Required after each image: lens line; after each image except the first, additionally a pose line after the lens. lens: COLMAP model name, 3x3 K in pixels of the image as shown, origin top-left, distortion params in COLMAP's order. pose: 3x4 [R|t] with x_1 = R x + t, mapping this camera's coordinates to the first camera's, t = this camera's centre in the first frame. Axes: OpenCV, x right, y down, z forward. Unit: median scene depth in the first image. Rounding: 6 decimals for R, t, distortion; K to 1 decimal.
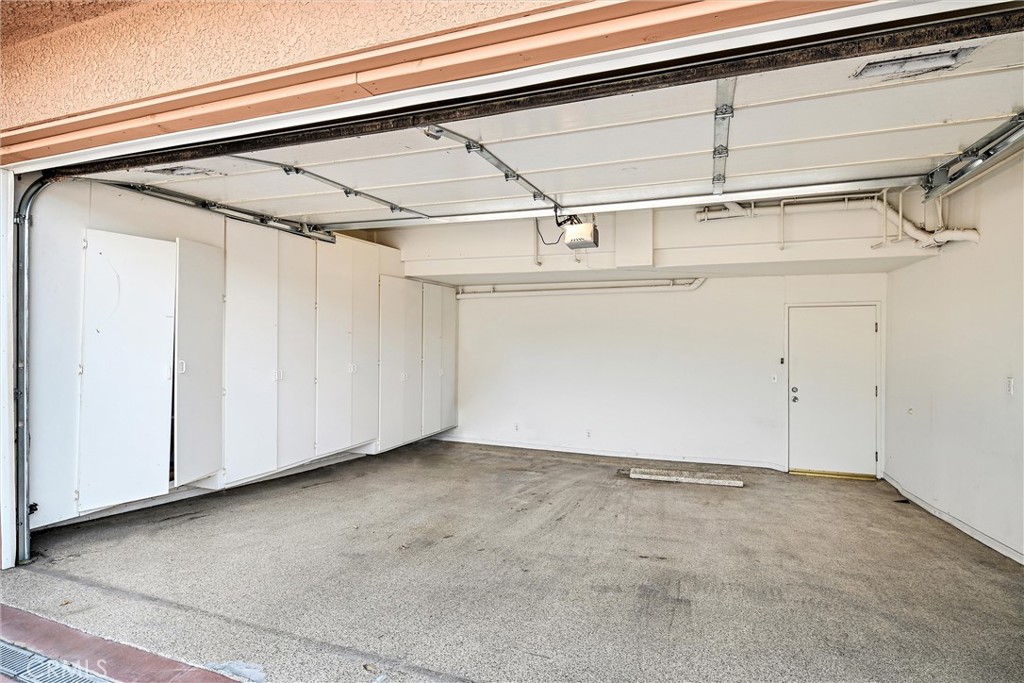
lens RADIAL K [[520.4, 0, 525.6], [0, 520.4, 334.0], [0, 0, 1]] dist [0.001713, 0.000098]
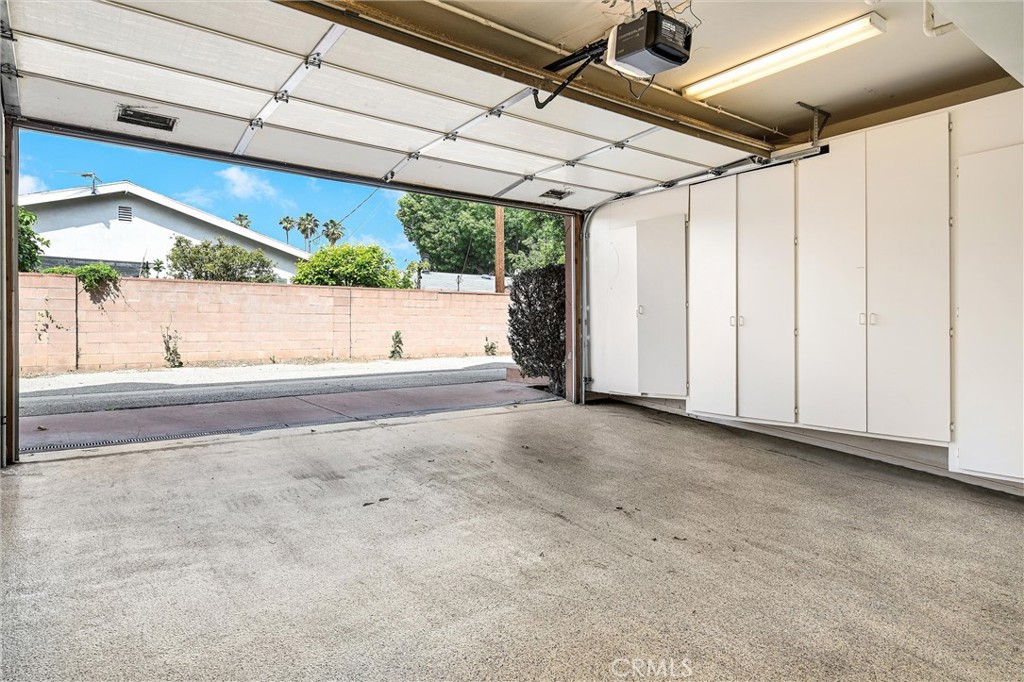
lens RADIAL K [[588.2, 0, 518.0], [0, 588.2, 321.6], [0, 0, 1]] dist [0.008563, -0.001463]
pose [[-0.532377, -0.011241, -0.846433, 0.729923], [0.003951, 0.999868, -0.015764, 0.102966], [0.846498, -0.011737, -0.532262, 1.312491]]
